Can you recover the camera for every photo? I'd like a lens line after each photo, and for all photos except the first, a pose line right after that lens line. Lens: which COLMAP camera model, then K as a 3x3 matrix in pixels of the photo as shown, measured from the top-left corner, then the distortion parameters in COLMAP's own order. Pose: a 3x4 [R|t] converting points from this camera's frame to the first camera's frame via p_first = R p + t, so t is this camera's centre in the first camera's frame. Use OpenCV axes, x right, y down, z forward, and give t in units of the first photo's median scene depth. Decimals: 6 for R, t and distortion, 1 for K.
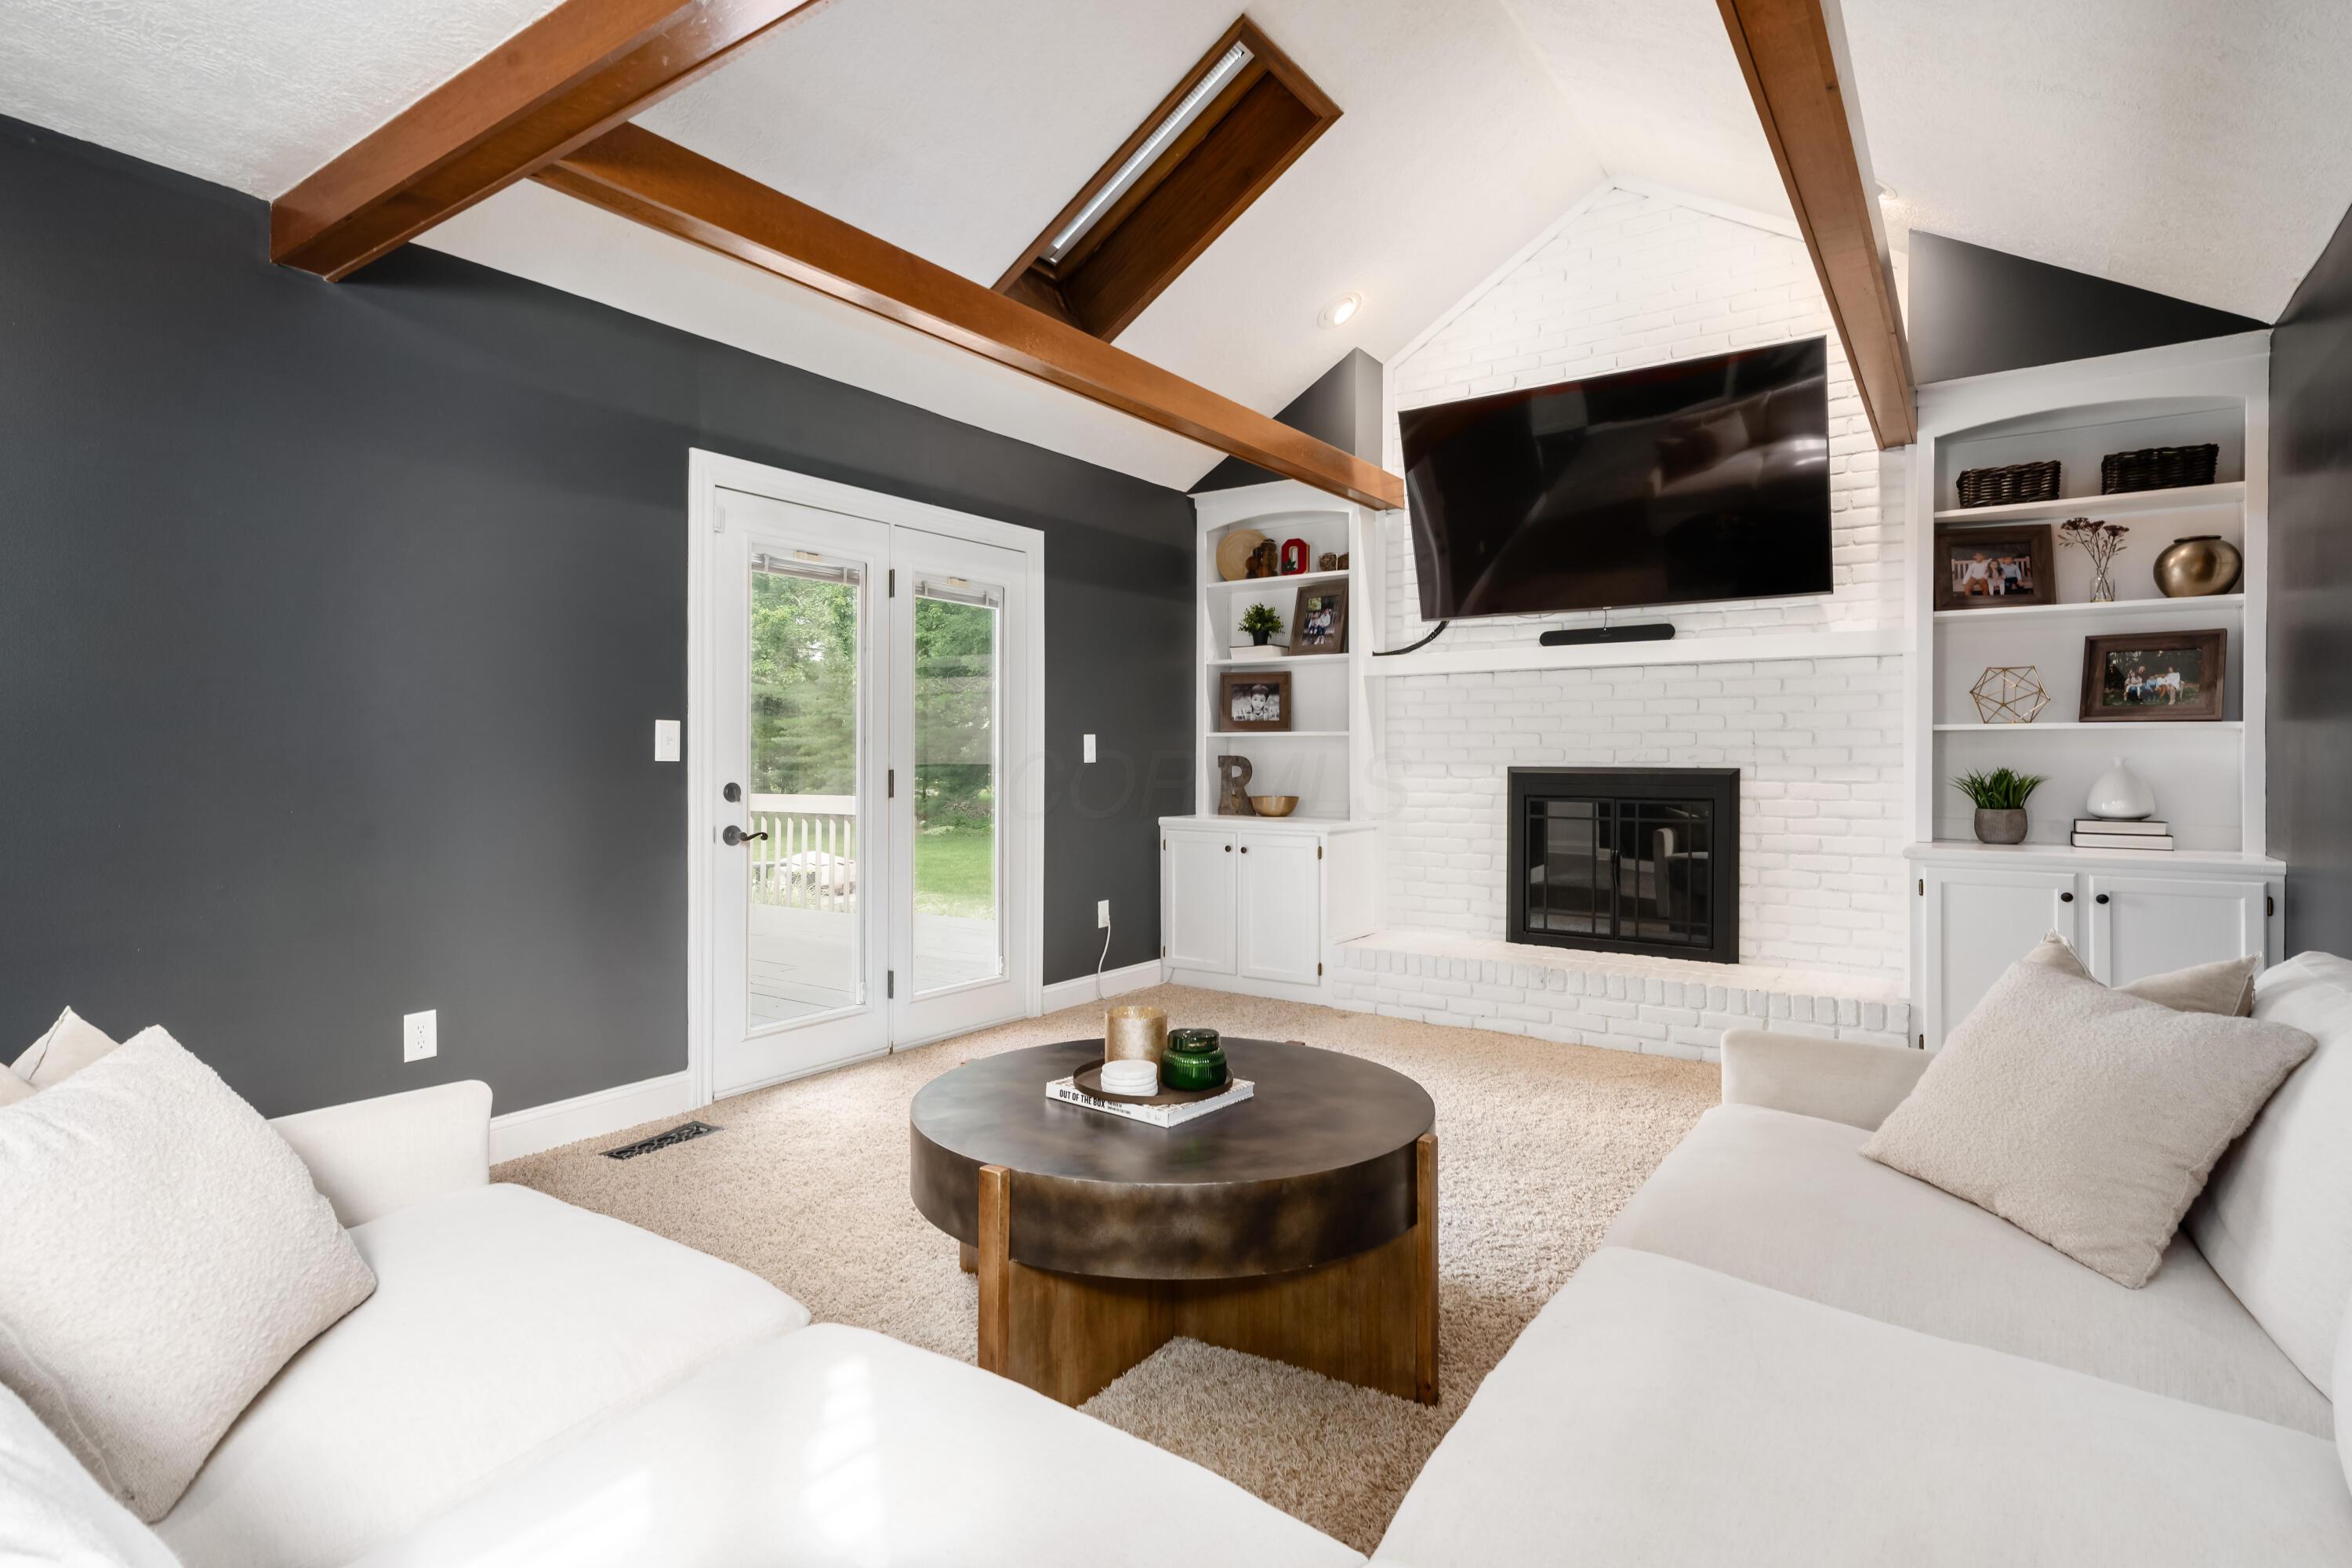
lens RADIAL K [[1176.5, 0, 1167.0], [0, 1176.5, 774.6], [0, 0, 1]] dist [0.002164, 0.001156]
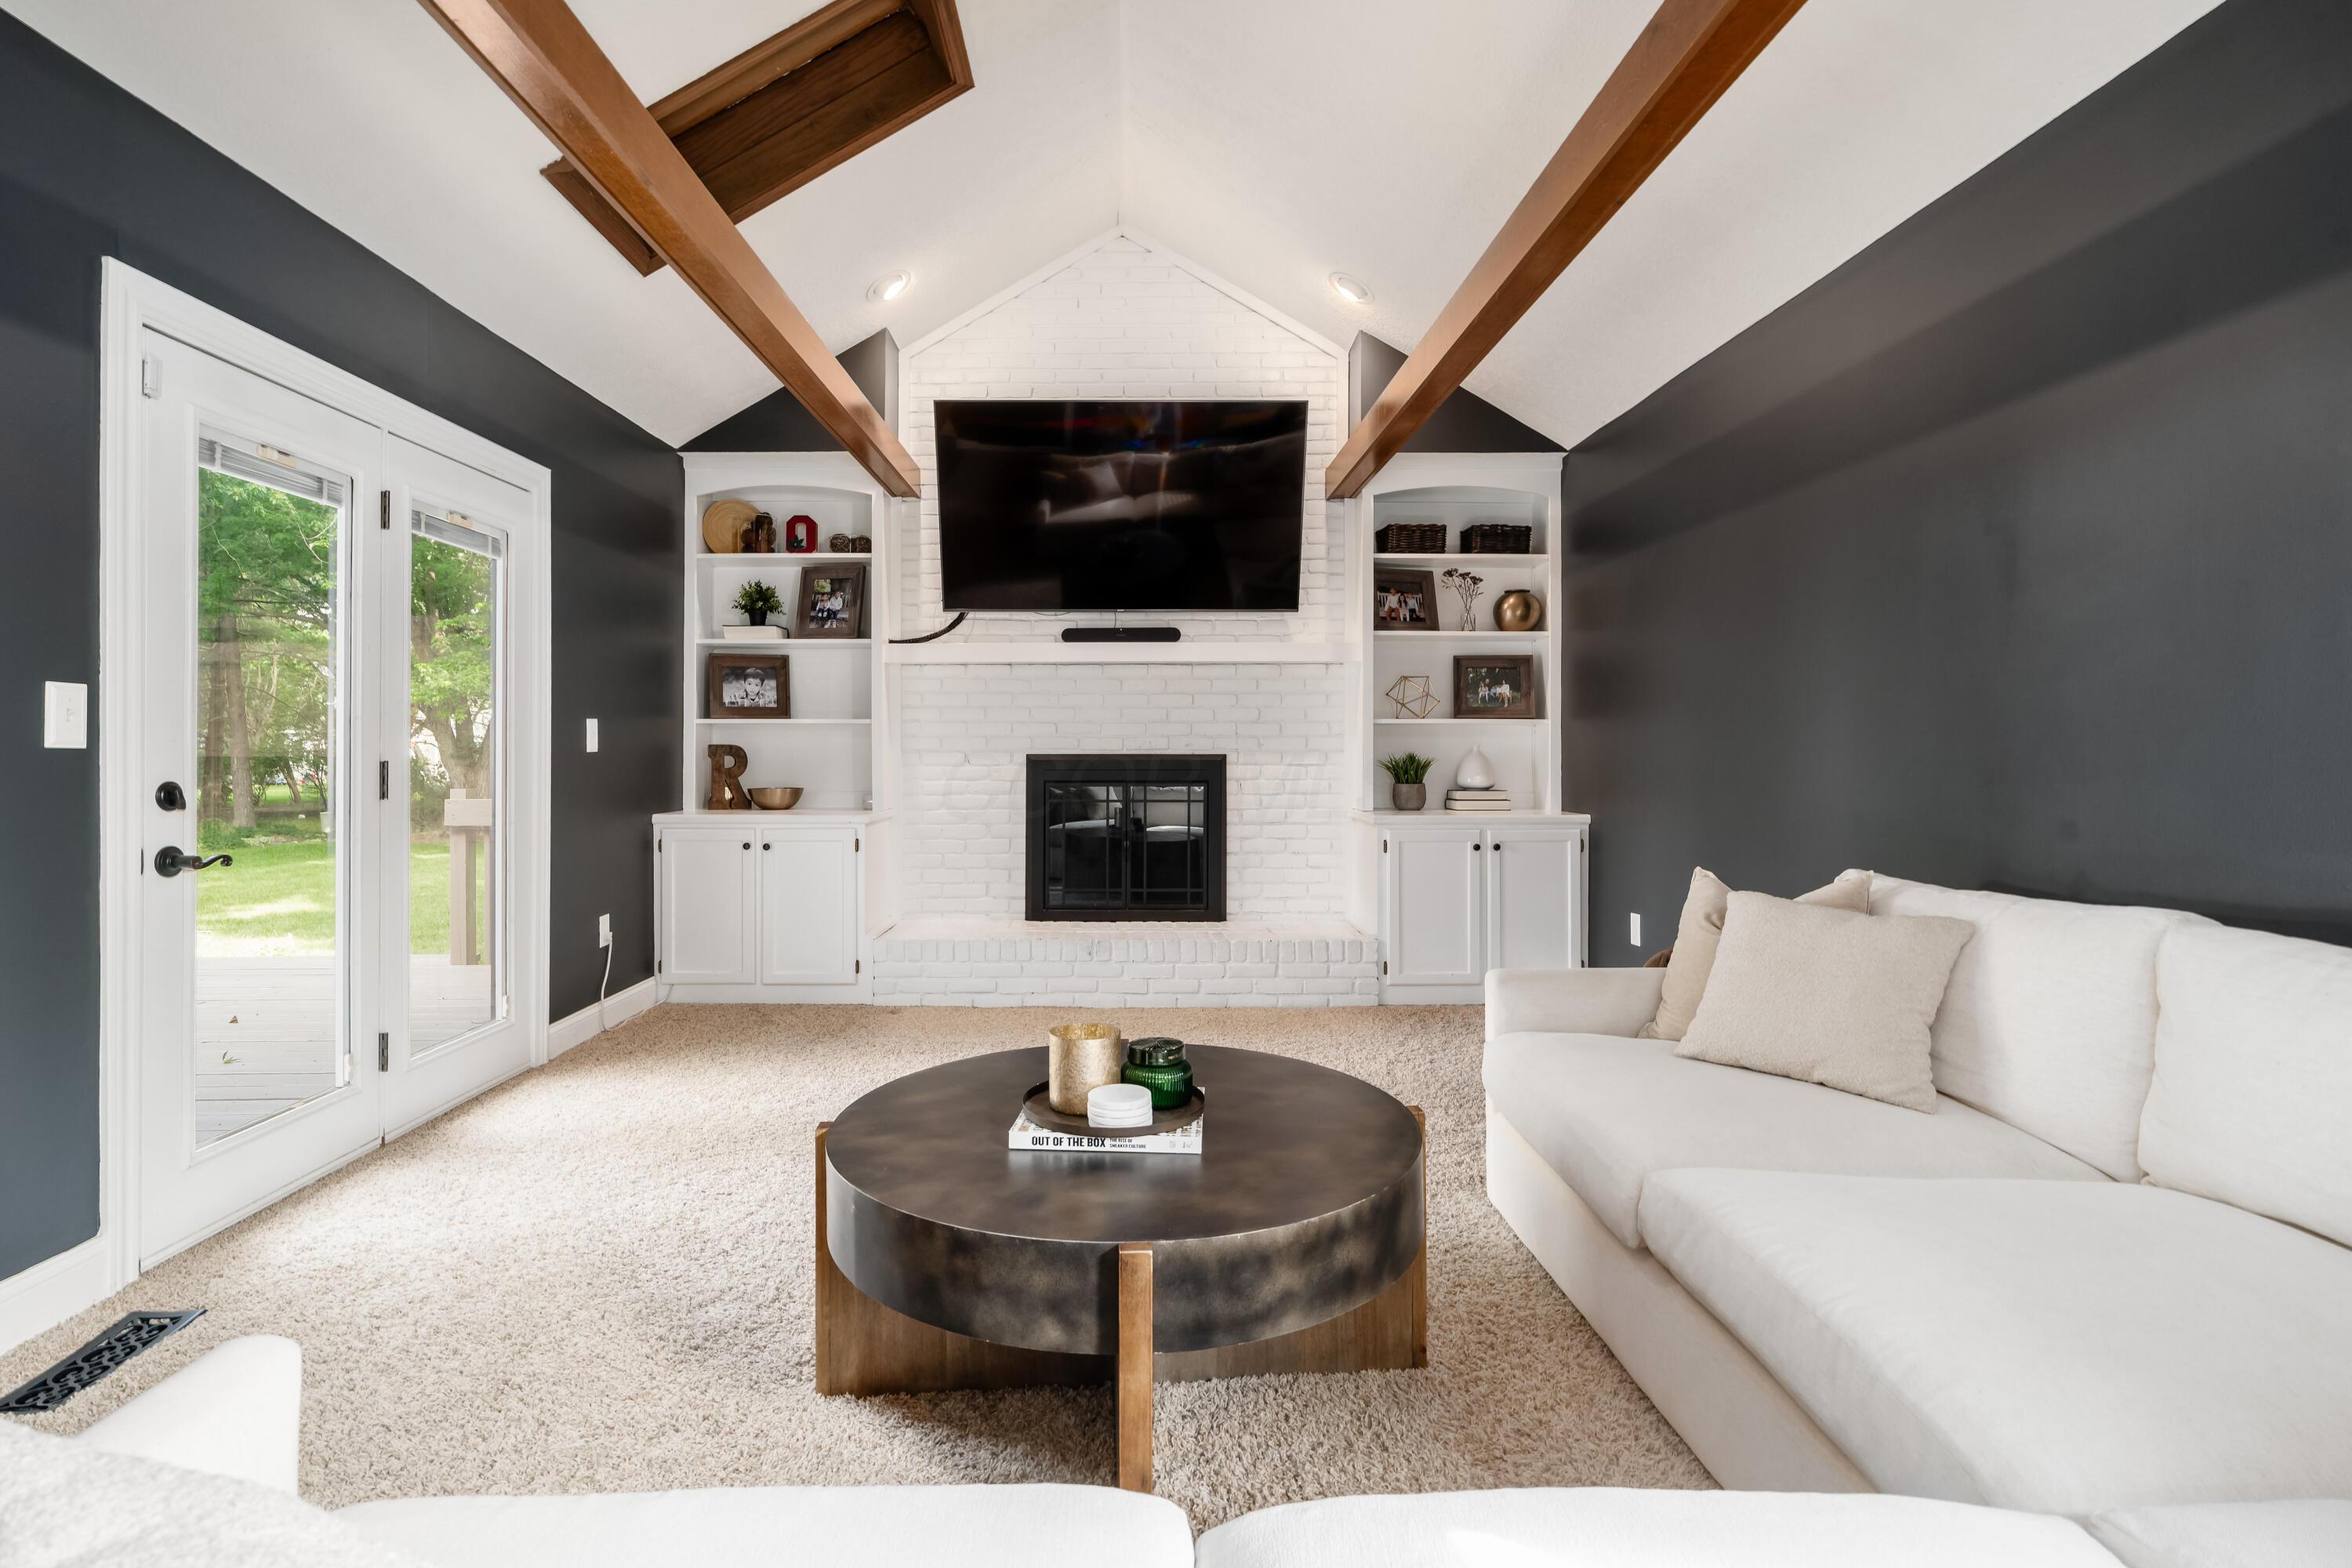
lens RADIAL K [[1103.8, 0, 1126.2], [0, 1103.8, 758.6], [0, 0, 1]] dist [-0.015126, 0.009121]
pose [[0.817661, -0.006770, 0.575661, -0.230332], [0.010929, 0.999933, -0.003763, 0.001918], [-0.575597, 0.009368, 0.817680, 0.153719]]
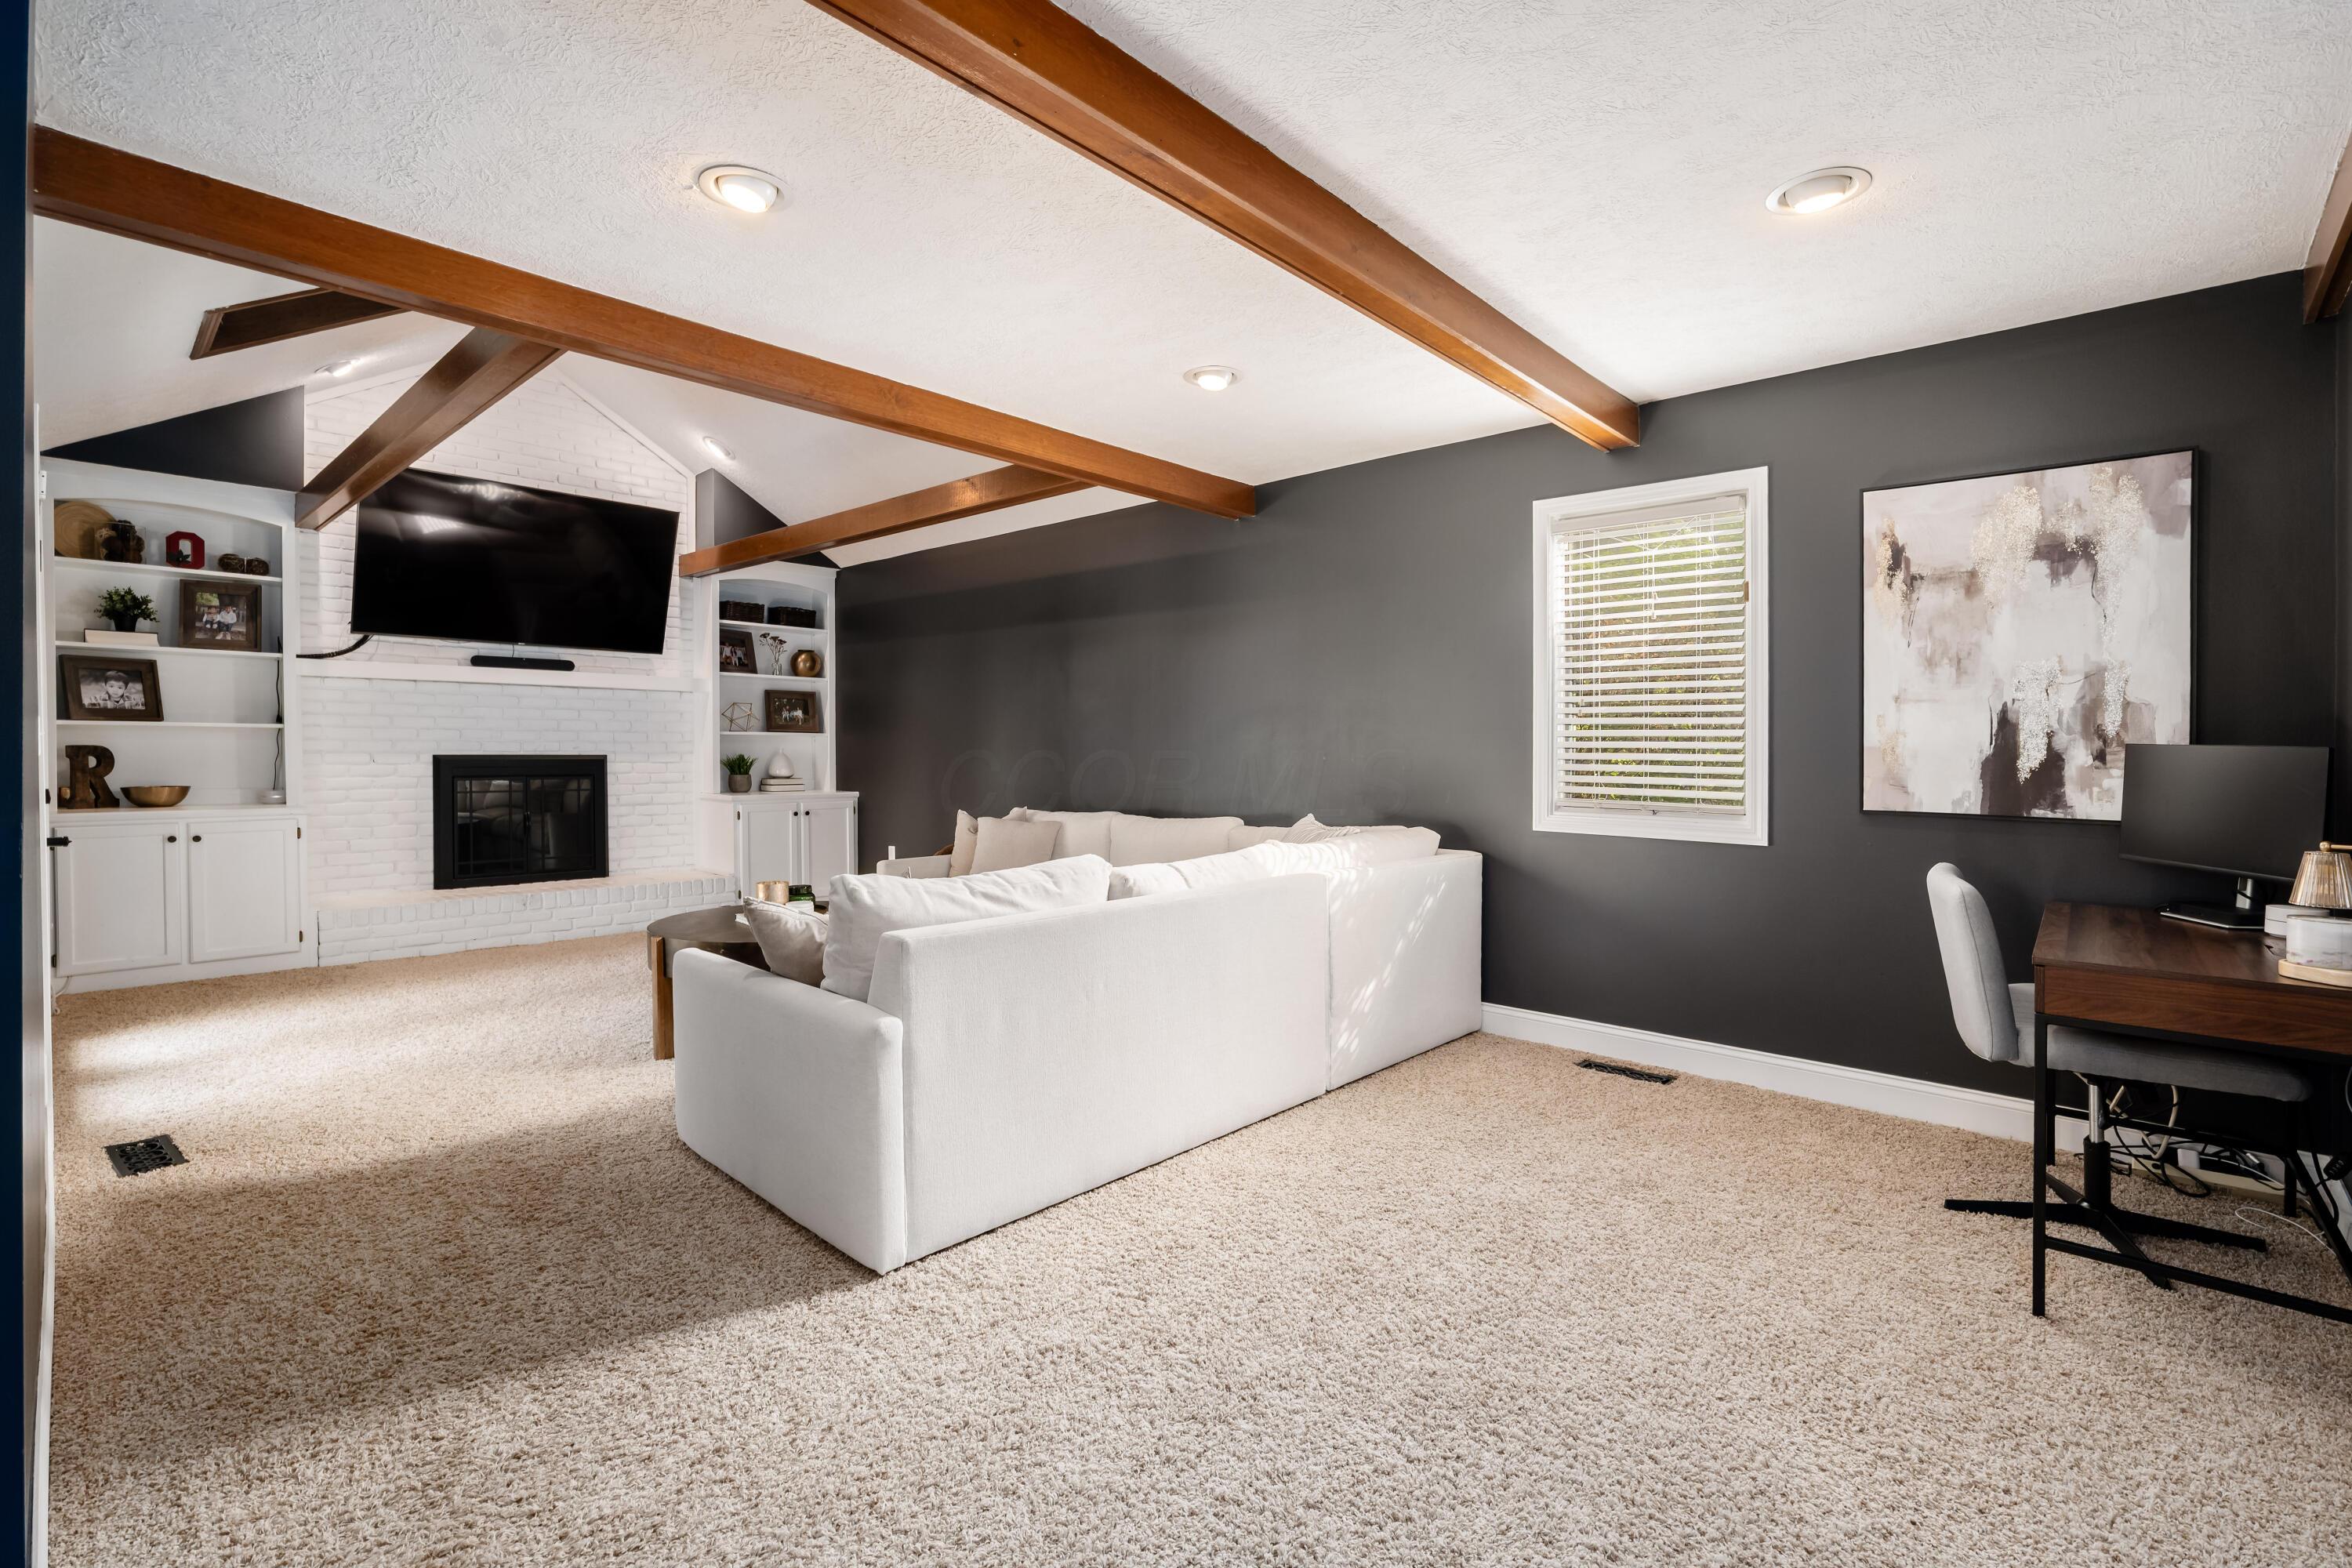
lens RADIAL K [[1073.3, 0, 1187.1], [0, 1073.3, 791.1], [0, 0, 1]] dist [-0.000516, 0.000239]
pose [[0.119179, -0.042288, 0.991972, -0.871444], [0.006231, 0.999105, 0.041844, -0.012498], [-0.992853, 0.001194, 0.119336, 0.037875]]
